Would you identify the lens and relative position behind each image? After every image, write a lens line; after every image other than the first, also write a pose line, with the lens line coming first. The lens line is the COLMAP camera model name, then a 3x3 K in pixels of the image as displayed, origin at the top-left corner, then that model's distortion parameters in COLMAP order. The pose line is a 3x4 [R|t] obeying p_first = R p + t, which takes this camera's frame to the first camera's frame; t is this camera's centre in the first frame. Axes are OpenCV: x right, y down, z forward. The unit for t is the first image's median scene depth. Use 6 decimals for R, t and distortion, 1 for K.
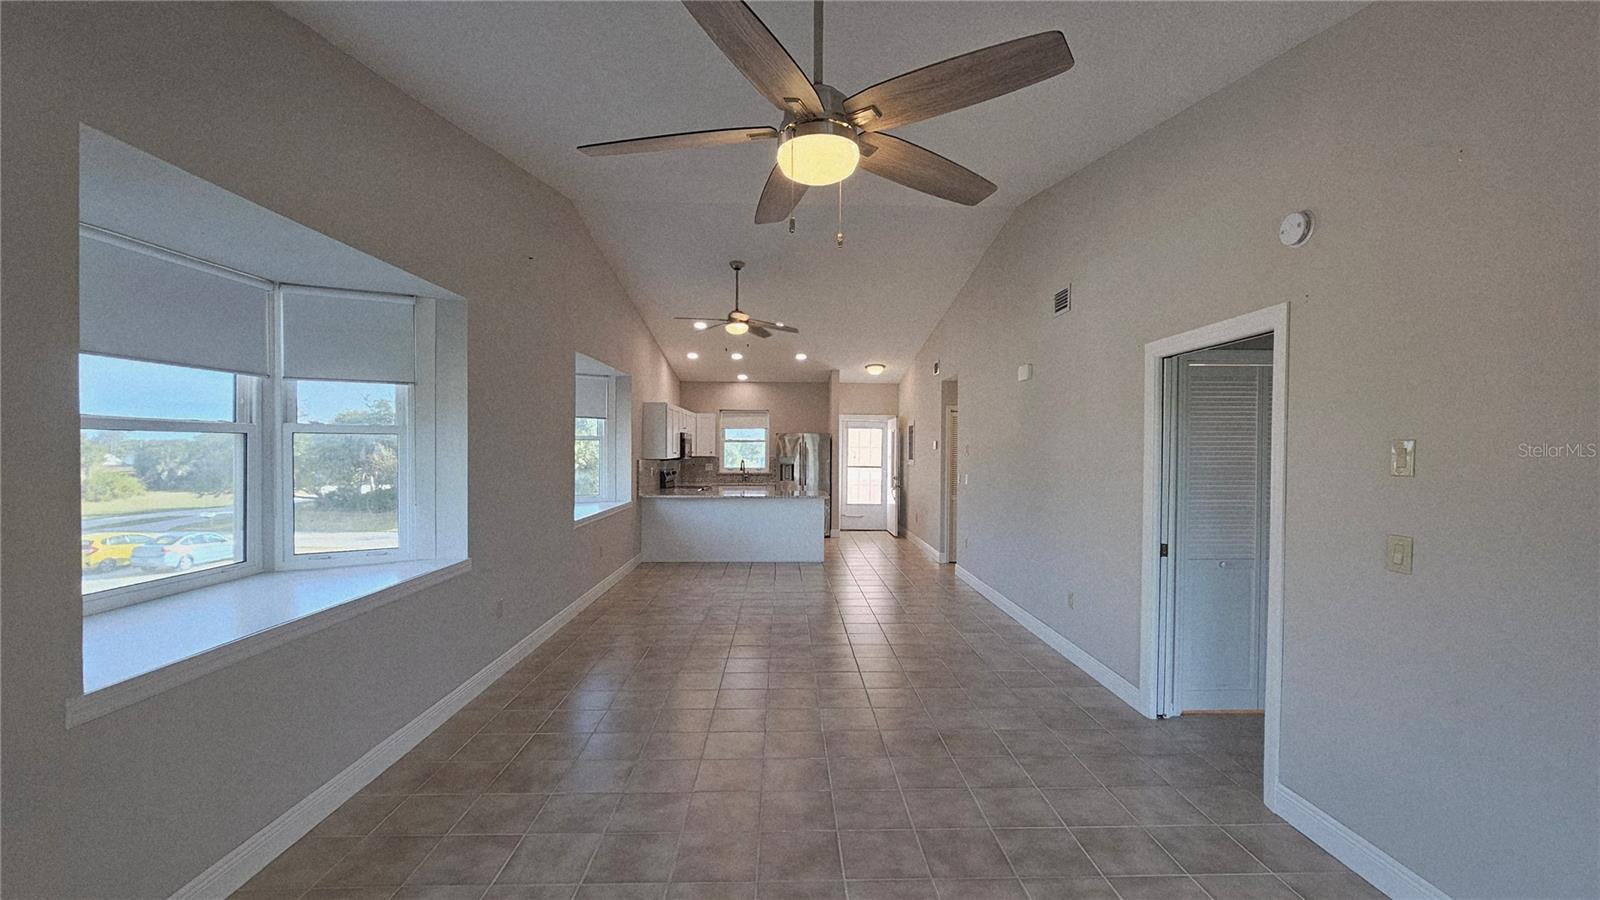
lens RADIAL K [[657.3, 0, 797.4], [0, 657.3, 462.1], [0, 0, 1]] dist [-0.001440, -0.000162]
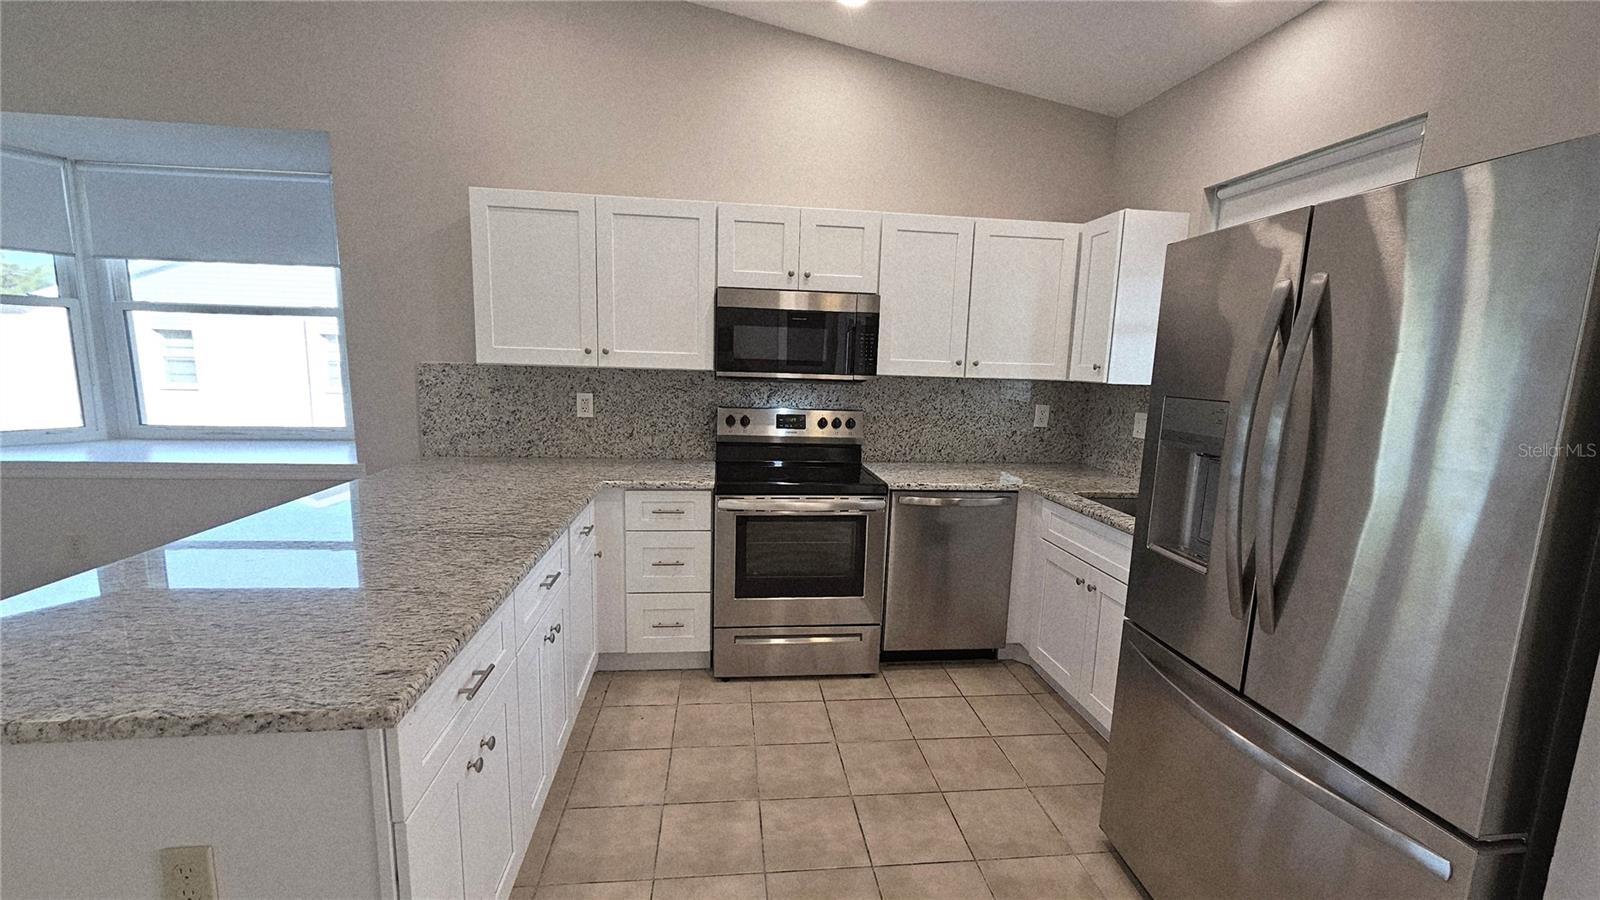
lens RADIAL K [[655.0, 0, 800.5], [0, 655.0, 460.7], [0, 0, 1]] dist [-0.002693, 0.000678]
pose [[0.102268, 0.152913, -0.982934, 0.142047], [-0.050452, 0.987640, 0.148396, -0.013274], [0.993477, 0.034415, 0.108719, 1.044701]]
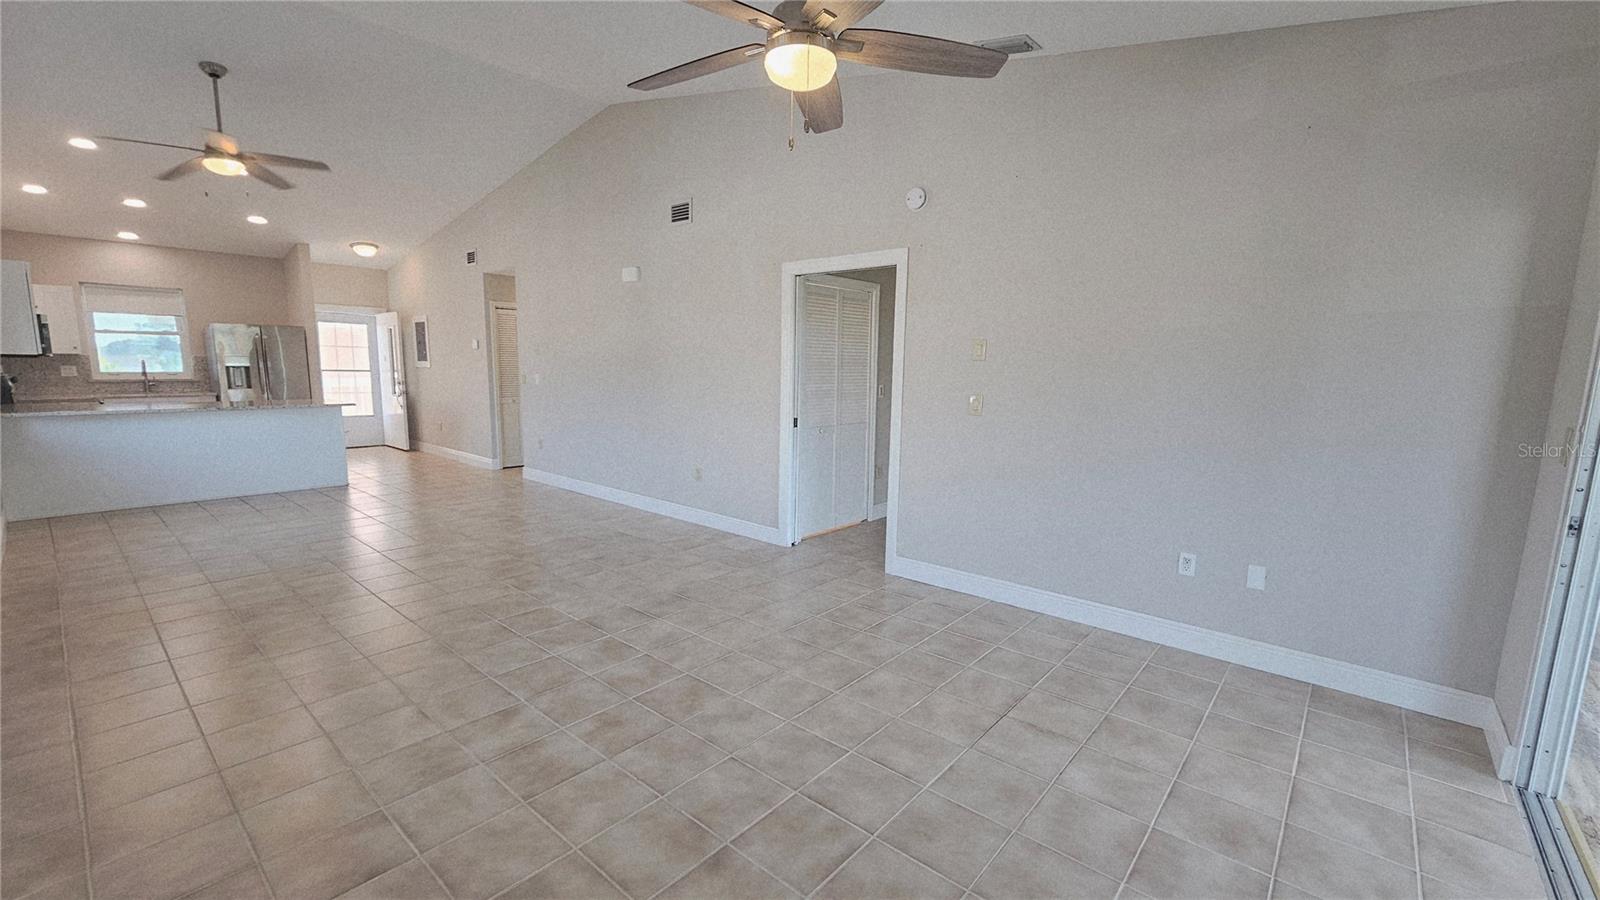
lens RADIAL K [[657.3, 0, 797.4], [0, 657.3, 462.1], [0, 0, 1]] dist [-0.001440, -0.000162]
pose [[0.672337, -0.103145, 0.733023, -0.168539], [0.001867, 0.990478, 0.137659, 0.011117], [-0.740242, -0.091185, 0.666128, 0.036193]]
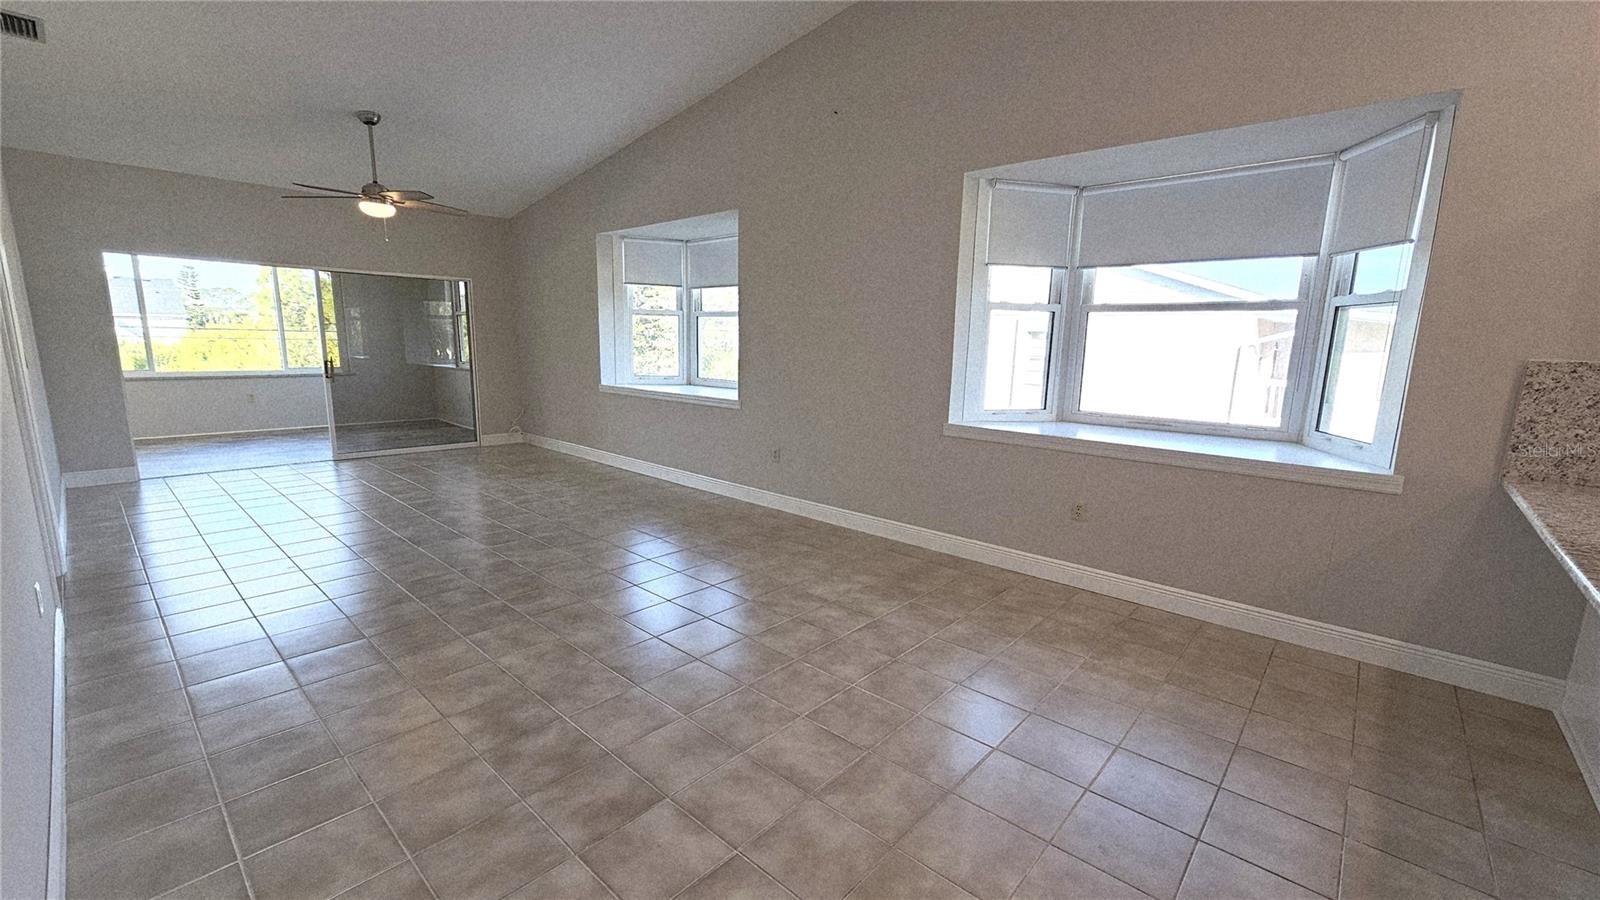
lens RADIAL K [[657.3, 0, 797.4], [0, 657.3, 462.1], [0, 0, 1]] dist [-0.001440, -0.000162]
pose [[-0.688814, 0.117808, -0.715302, 0.183785], [-0.038335, 0.979407, 0.198222, -0.004322], [0.723924, 0.163959, -0.670113, 0.856081]]
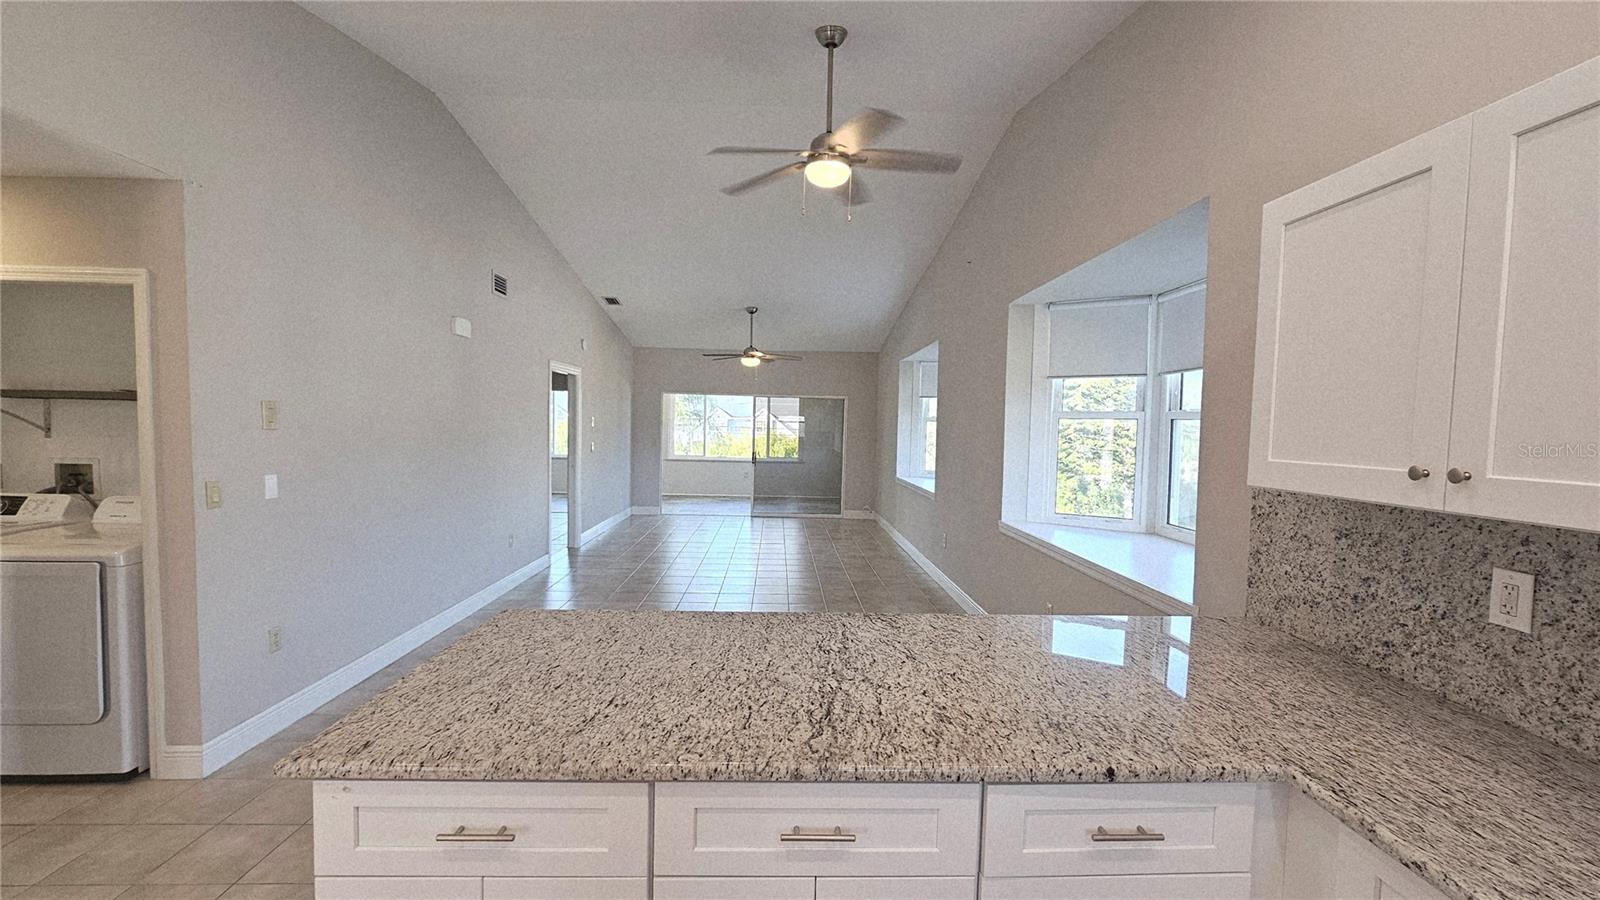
lens RADIAL K [[655.6, 0, 798.1], [0, 655.6, 461.9], [0, 0, 1]] dist [-0.002980, 0.000307]
pose [[-0.999667, -0.023788, -0.009990, -0.052528], [-0.024487, 0.996732, 0.076983, -0.023284], [0.008126, 0.077202, -0.996982, 1.110457]]
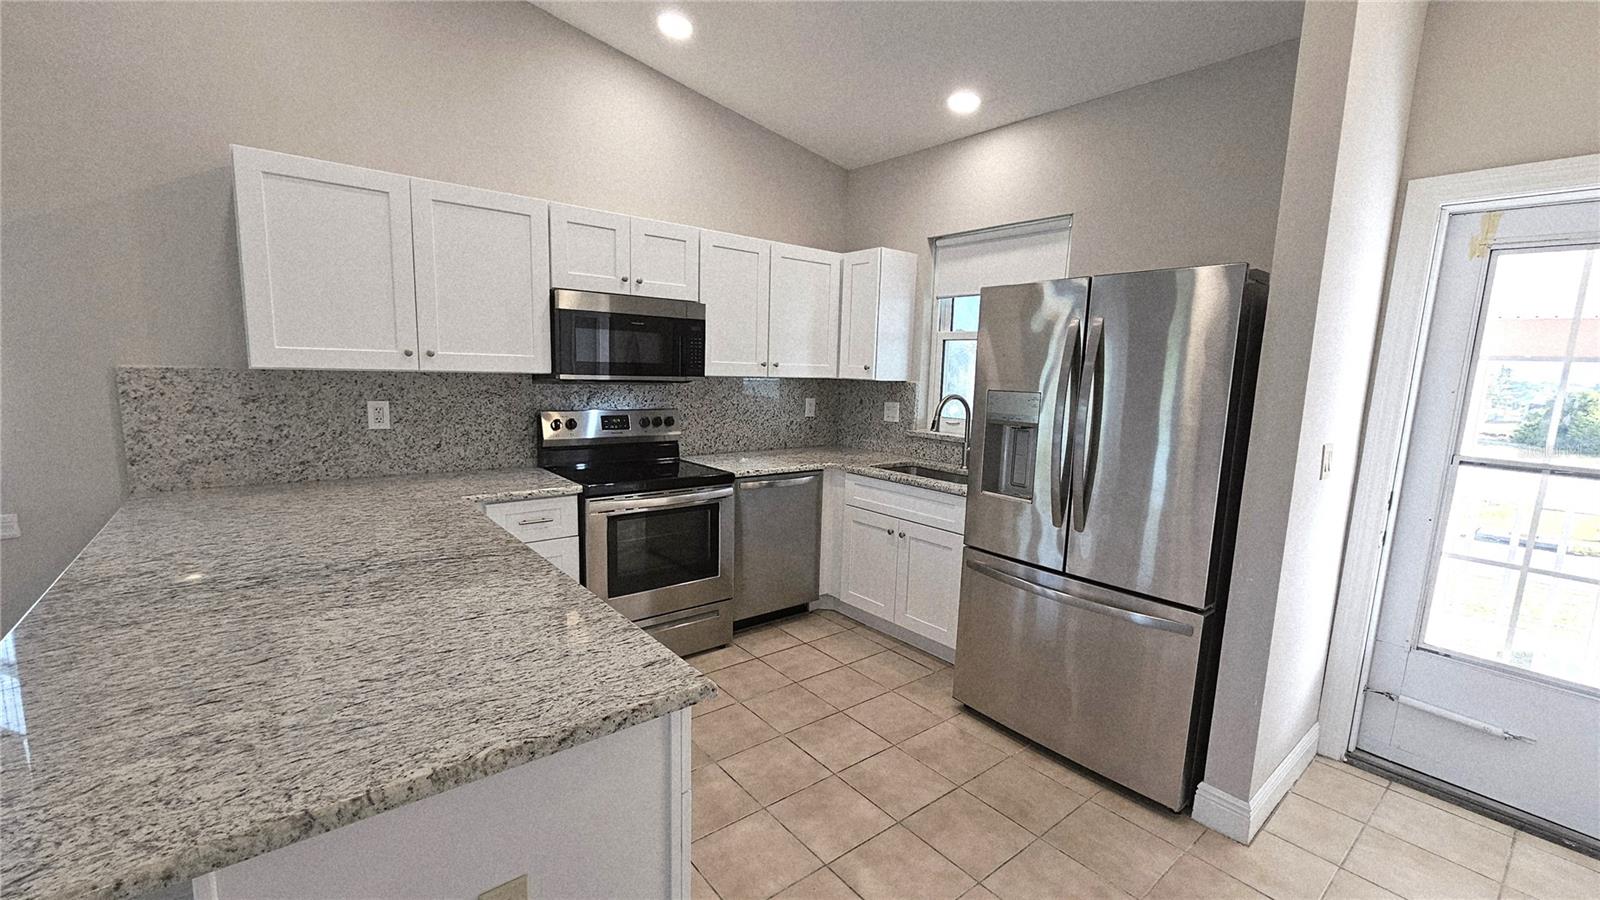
lens RADIAL K [[653.4, 0, 798.0], [0, 653.4, 461.7], [0, 0, 1]] dist [-0.001101, -0.000148]
pose [[0.611955, 0.129905, -0.780151, 0.136289], [-0.044755, 0.990526, 0.129828, -0.011257], [0.789626, -0.044533, 0.611971, 0.935855]]
